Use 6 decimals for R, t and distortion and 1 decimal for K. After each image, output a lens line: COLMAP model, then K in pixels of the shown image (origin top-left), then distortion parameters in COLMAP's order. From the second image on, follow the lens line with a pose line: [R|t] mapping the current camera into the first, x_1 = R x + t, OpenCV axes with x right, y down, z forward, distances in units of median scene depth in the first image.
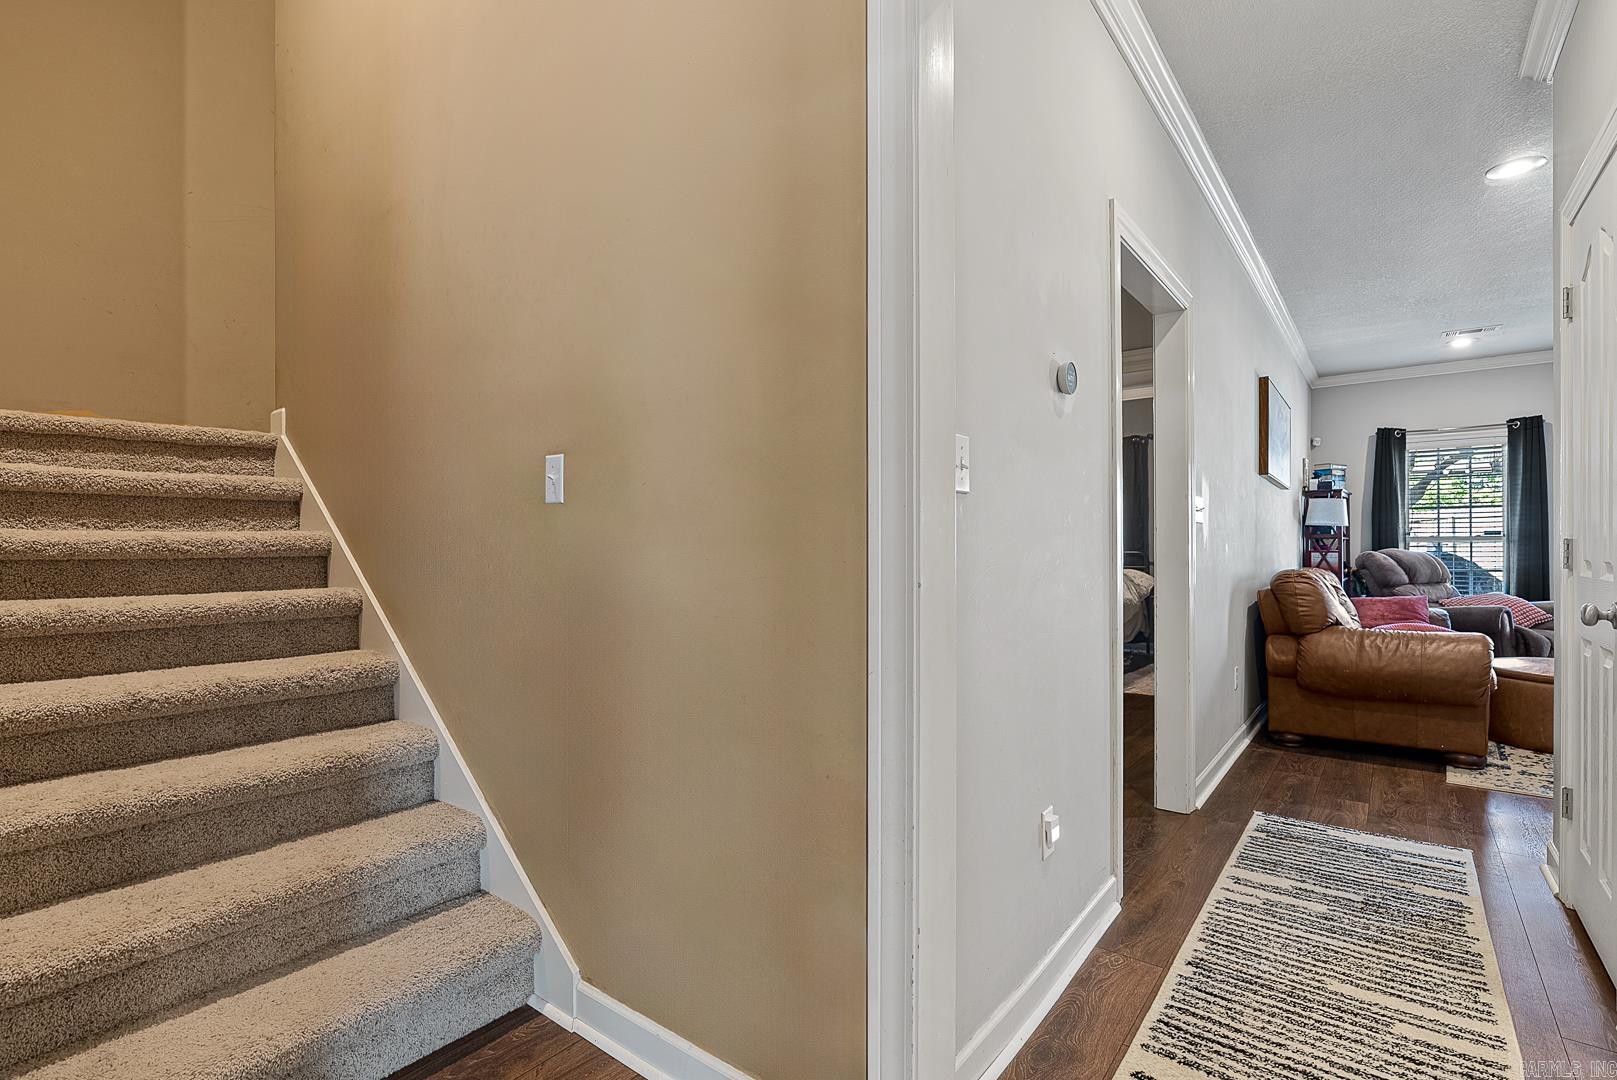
lens RADIAL K [[753.7, 0, 814.2], [0, 753.7, 546.8], [0, 0, 1]] dist [-0.002797, 0.000239]
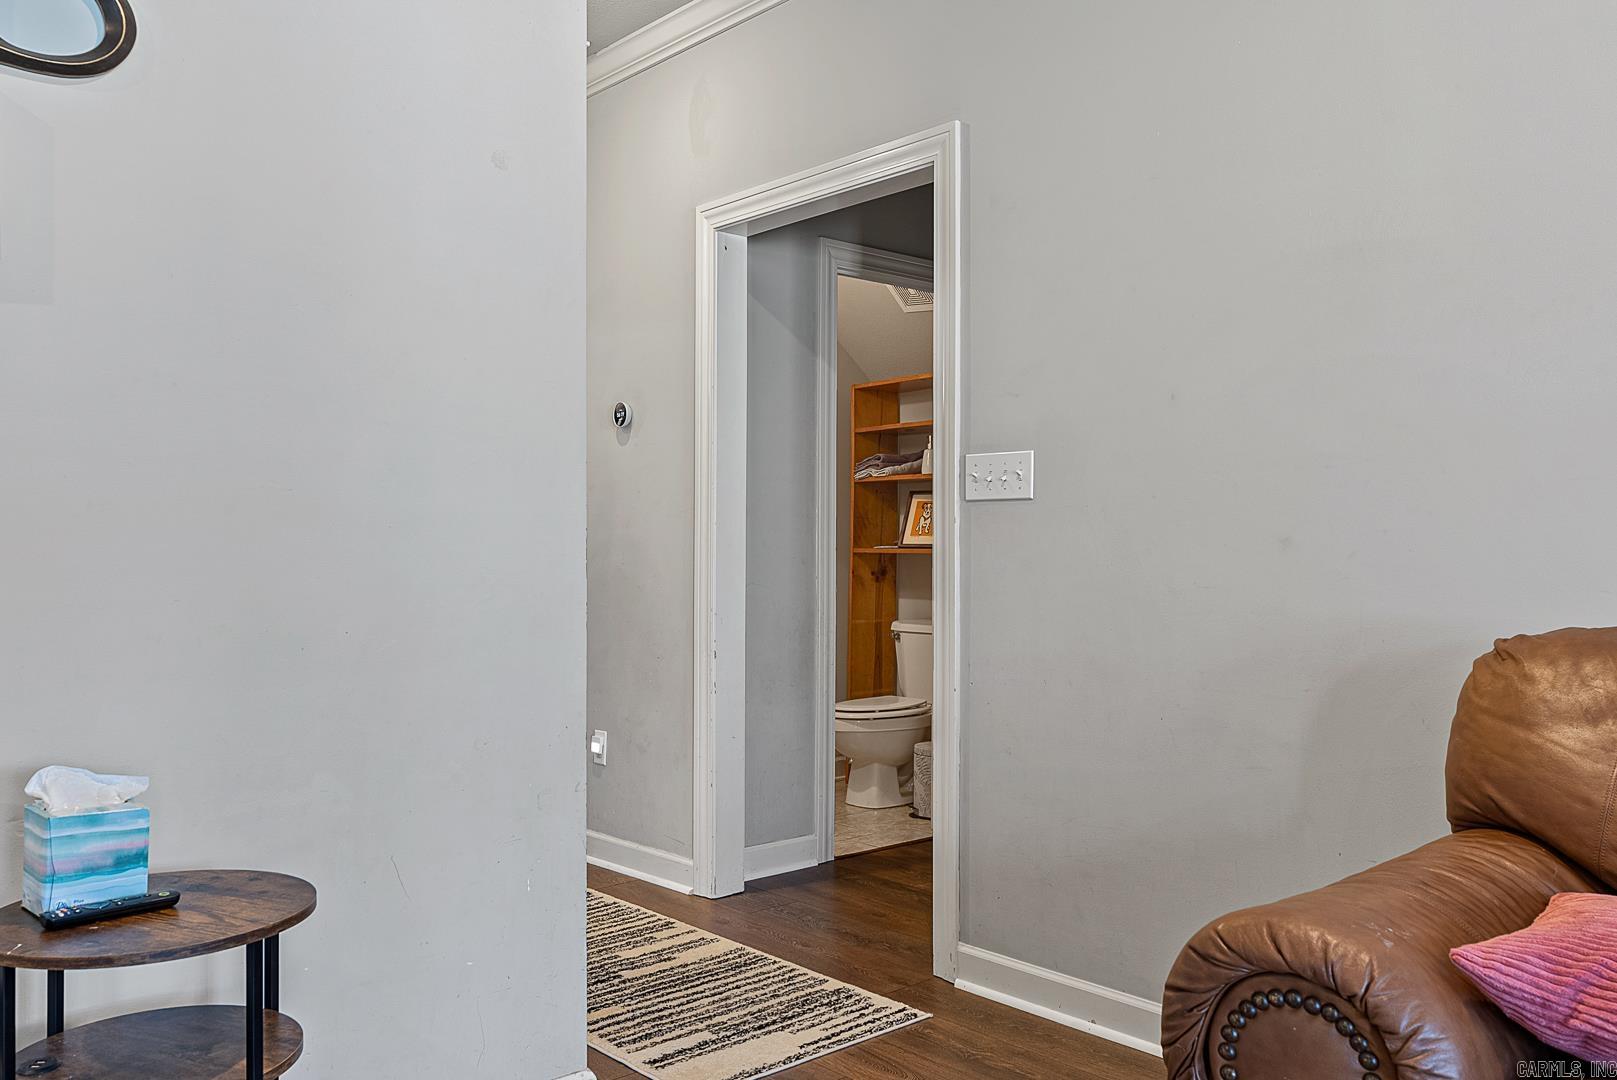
lens RADIAL K [[1265.0, 0, 807.5], [0, 1265.0, 529.0], [0, 0, 1]] dist [-0.011728, -0.002125]
pose [[-0.184975, -0.014203, -0.982641, 0.729110], [0.003044, 0.999882, -0.015026, 0.001641], [0.982738, -0.005771, -0.184910, 0.517582]]
